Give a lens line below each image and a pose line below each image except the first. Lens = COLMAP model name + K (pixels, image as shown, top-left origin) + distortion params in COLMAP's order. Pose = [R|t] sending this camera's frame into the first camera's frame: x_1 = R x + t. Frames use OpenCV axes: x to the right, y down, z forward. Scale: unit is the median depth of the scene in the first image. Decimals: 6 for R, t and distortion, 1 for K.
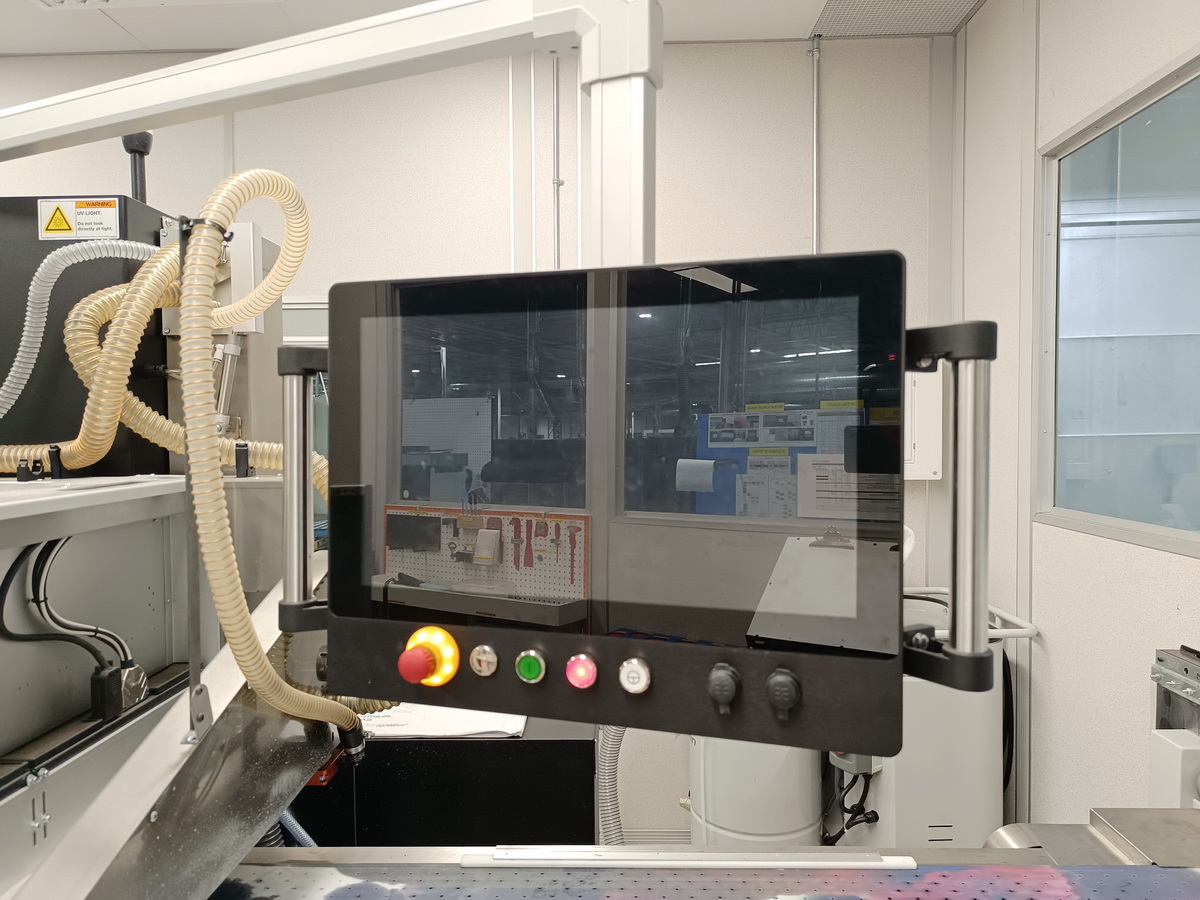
lens RADIAL K [[822.8, 0, 603.0], [0, 822.8, 445.8], [0, 0, 1]] dist [0.037100, -0.041032]
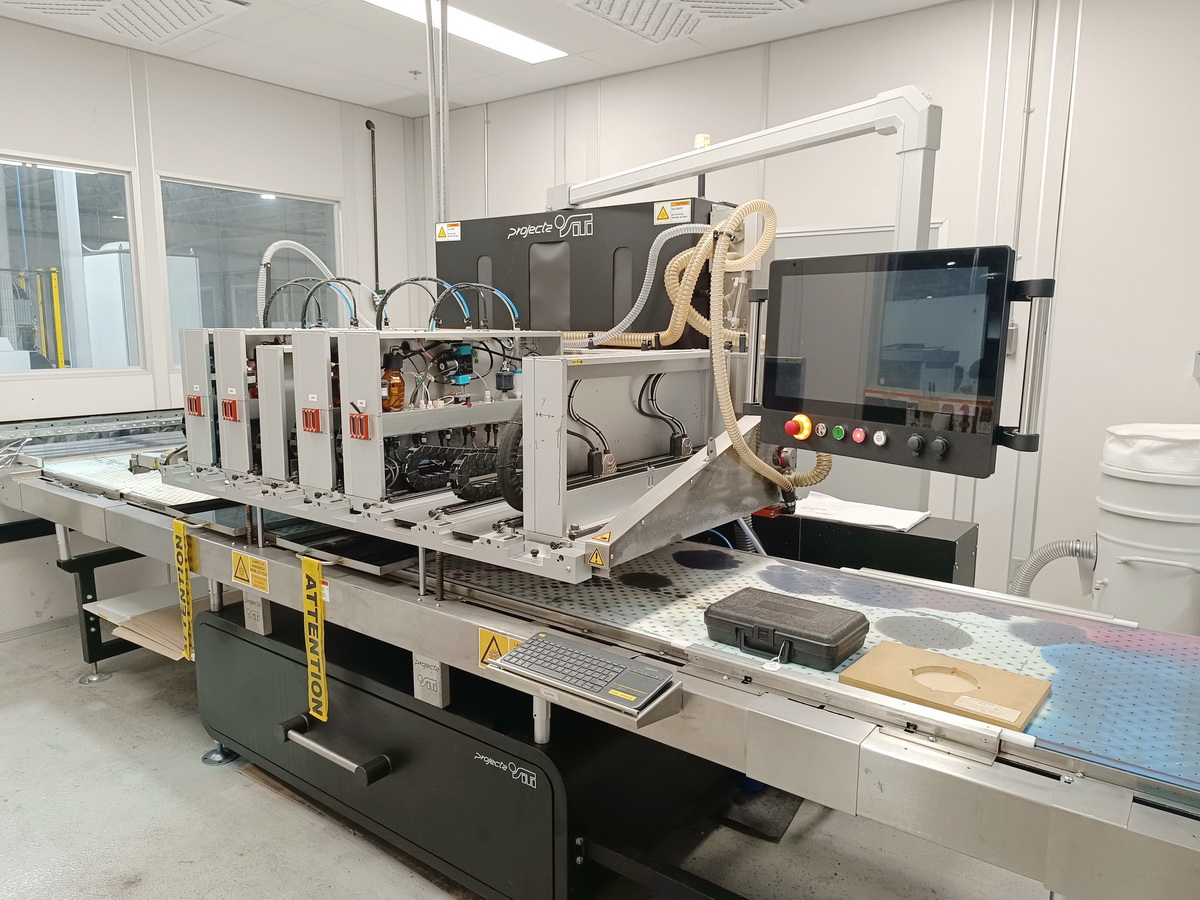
lens RADIAL K [[822.8, 0, 599.3], [0, 822.8, 453.3], [0, 0, 1]] dist [0.037100, -0.041032]
pose [[0.808937, 0.104518, -0.578530, 0.414609], [-0.029202, 0.989999, 0.138022, 0.016655], [0.587169, -0.094757, 0.803899, -0.723998]]
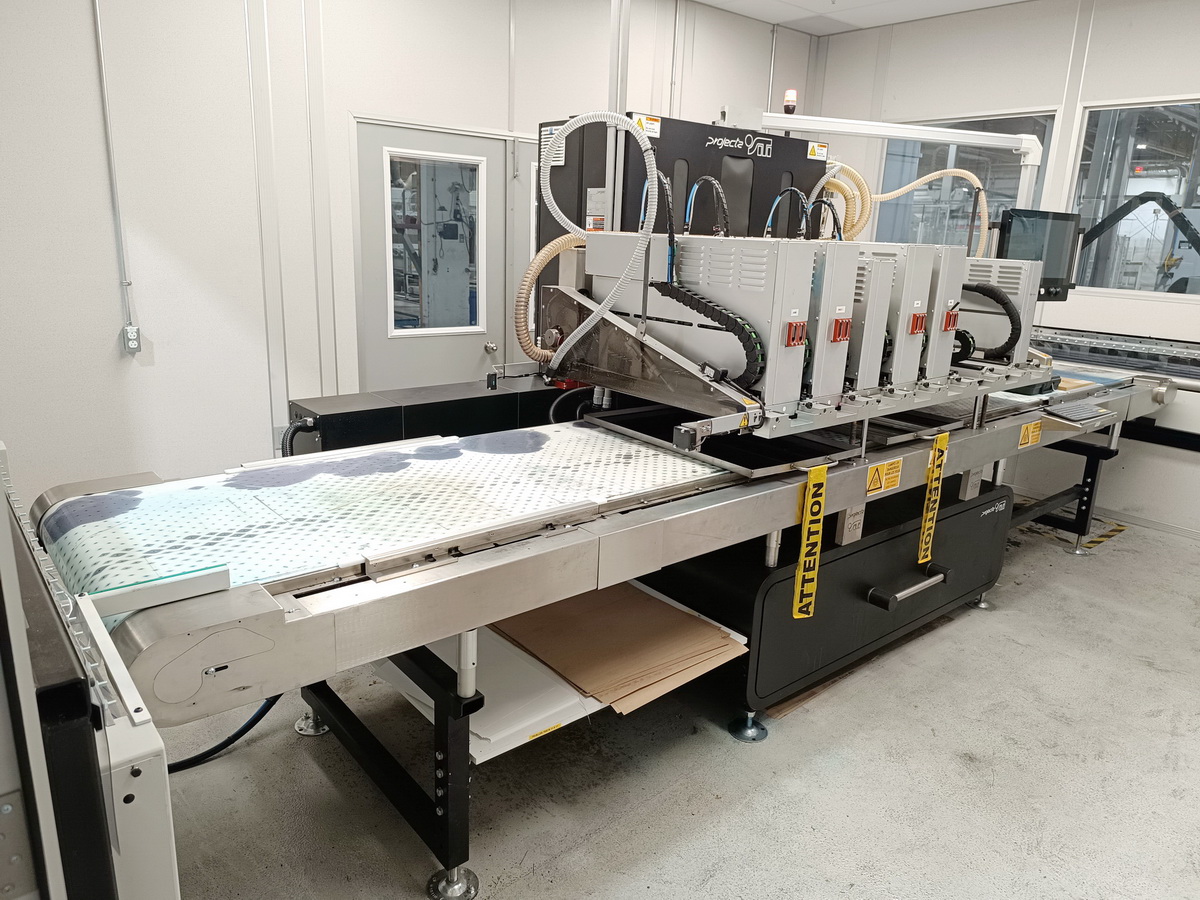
lens RADIAL K [[822.8, 0, 607.6], [0, 822.8, 420.6], [0, 0, 1]] dist [0.037100, -0.041032]
pose [[0.748148, -0.113022, 0.653836, -3.230703], [-0.035308, 0.977209, 0.209321, 0.039583], [-0.662592, -0.179689, 0.727106, -0.683835]]
